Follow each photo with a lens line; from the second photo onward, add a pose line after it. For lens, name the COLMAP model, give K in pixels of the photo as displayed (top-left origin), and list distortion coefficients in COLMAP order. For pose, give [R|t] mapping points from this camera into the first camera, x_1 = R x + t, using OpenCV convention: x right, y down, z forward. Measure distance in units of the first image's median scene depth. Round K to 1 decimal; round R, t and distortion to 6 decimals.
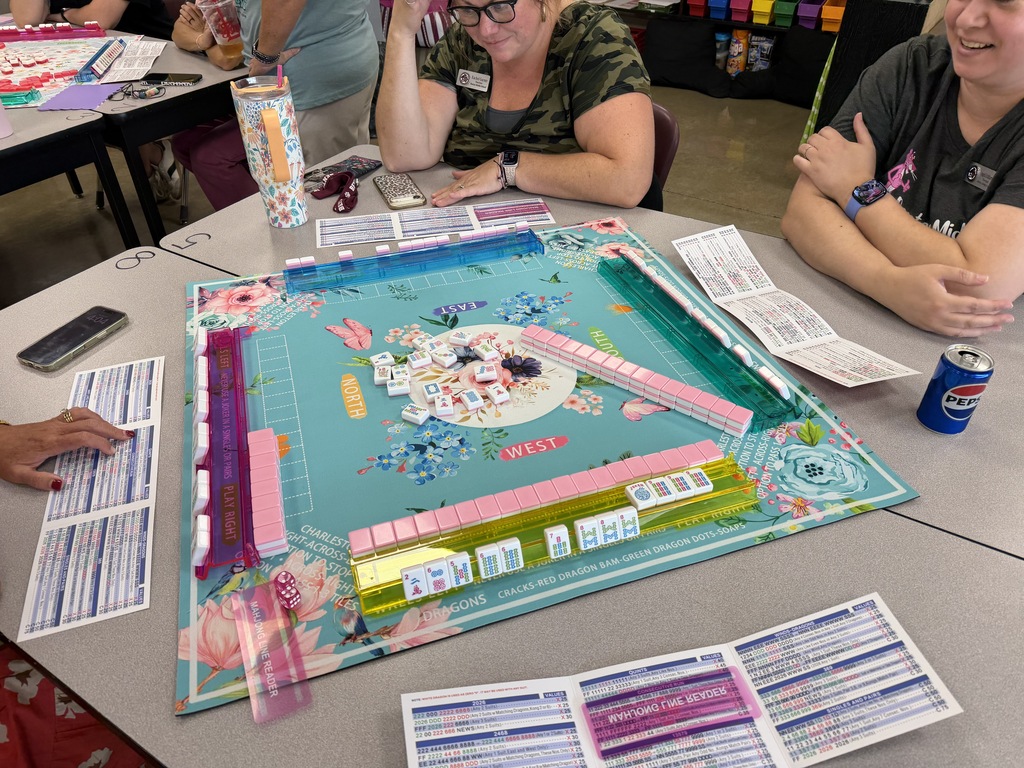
lens RADIAL K [[667.4, 0, 484.1], [0, 667.4, 385.8], [0, 0, 1]] dist [0.096183, -0.117389]
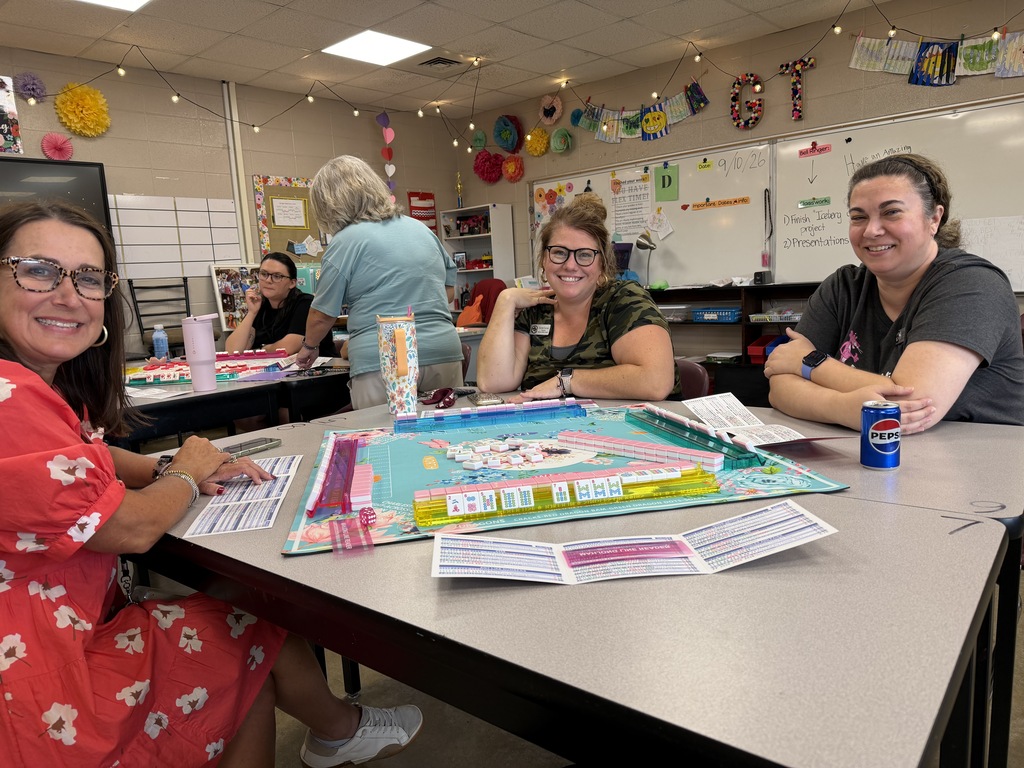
lens RADIAL K [[677.2, 0, 512.0], [0, 677.2, 384.0], [0, 0, 1]] dist [0.110151, -0.001169]
pose [[0.992065, -0.026444, -0.122917, 0.145396], [-0.041541, 0.853787, -0.518963, 0.592615], [0.118668, 0.519951, 0.845913, -0.242961]]
